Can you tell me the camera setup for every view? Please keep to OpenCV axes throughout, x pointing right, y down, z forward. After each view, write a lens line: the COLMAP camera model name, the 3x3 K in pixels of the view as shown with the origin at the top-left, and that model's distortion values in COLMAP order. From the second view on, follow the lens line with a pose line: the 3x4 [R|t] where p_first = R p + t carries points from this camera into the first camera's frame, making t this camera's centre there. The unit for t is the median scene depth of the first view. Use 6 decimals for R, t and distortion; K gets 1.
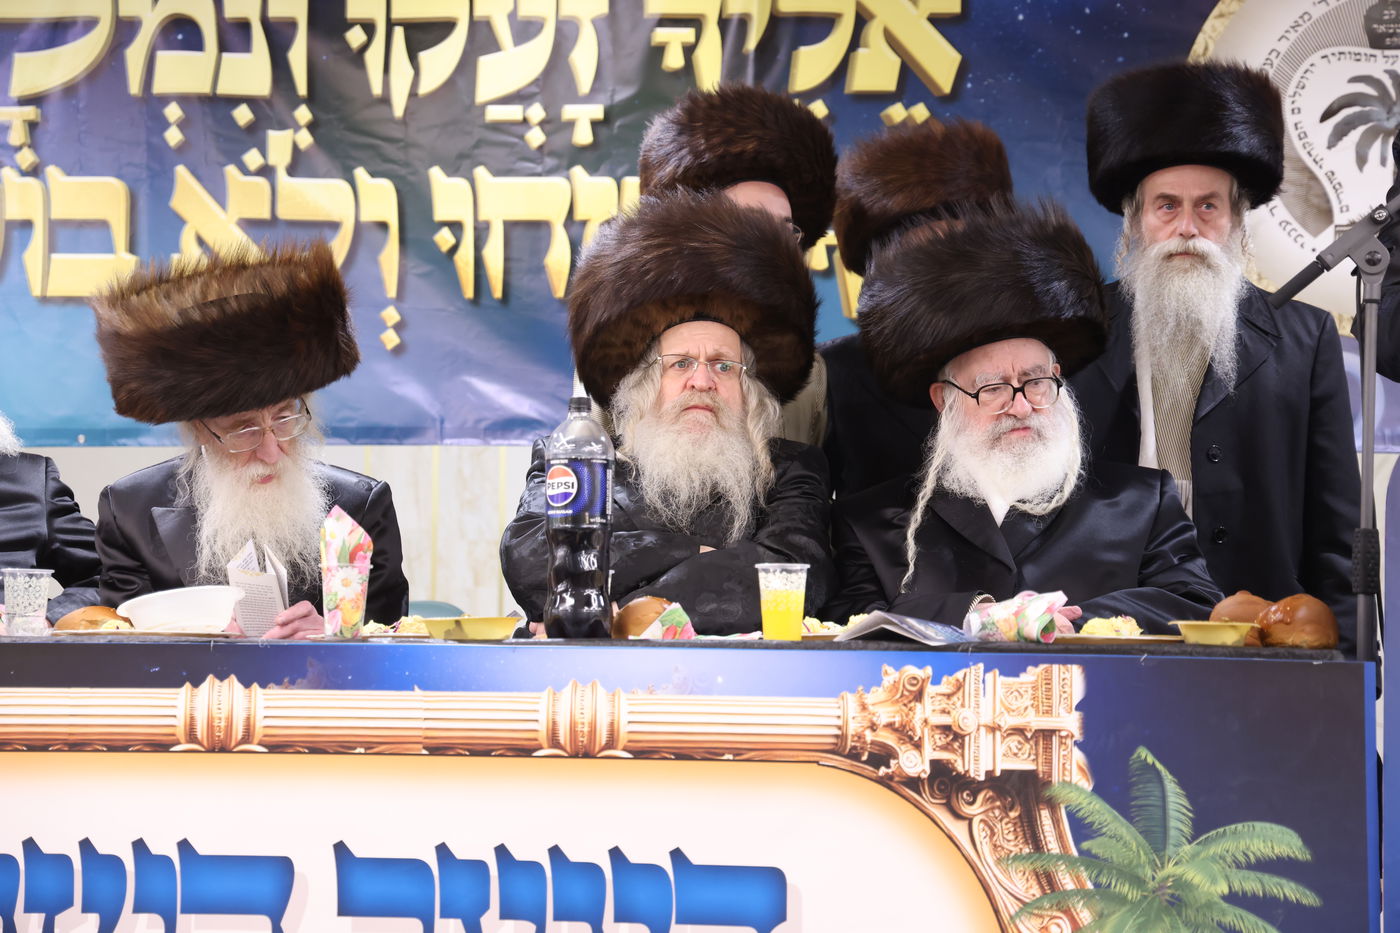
lens RADIAL K [[3047.1, 0, 700.0], [0, 3047.1, 466.5], [0, 0, 1]] dist [0.355668, 0.197306]
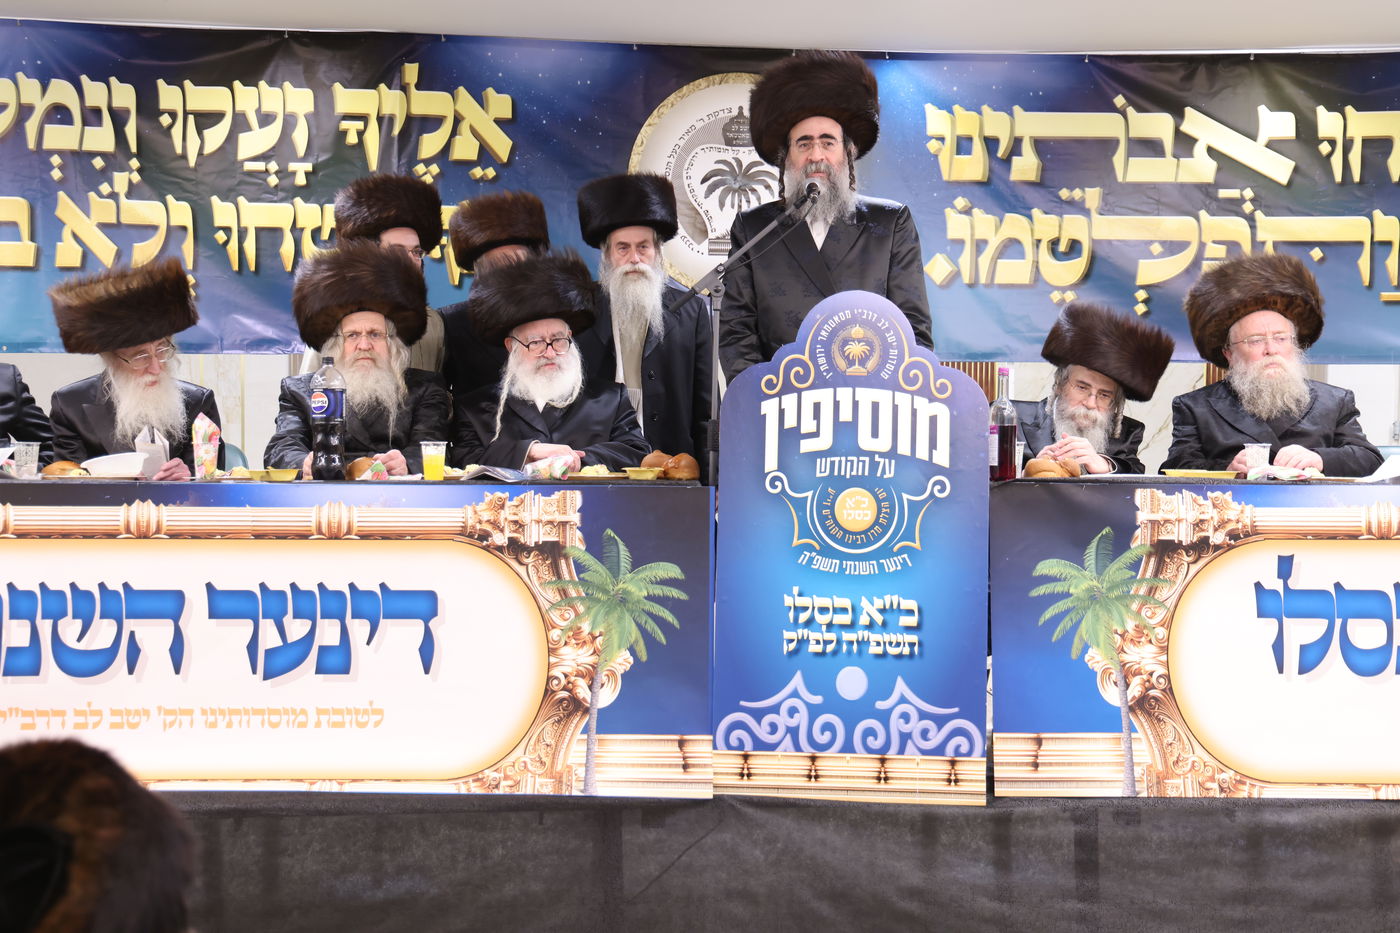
lens RADIAL K [[2001.8, 0, 700.0], [0, 2001.8, 466.5], [0, 0, 1]] dist [0.192293, -0.005307]
pose [[0.982858, -0.011061, 0.184031, -0.038245], [-0.003991, 0.996688, 0.081220, -0.051694], [-0.184320, -0.080562, 0.979559, -0.287251]]
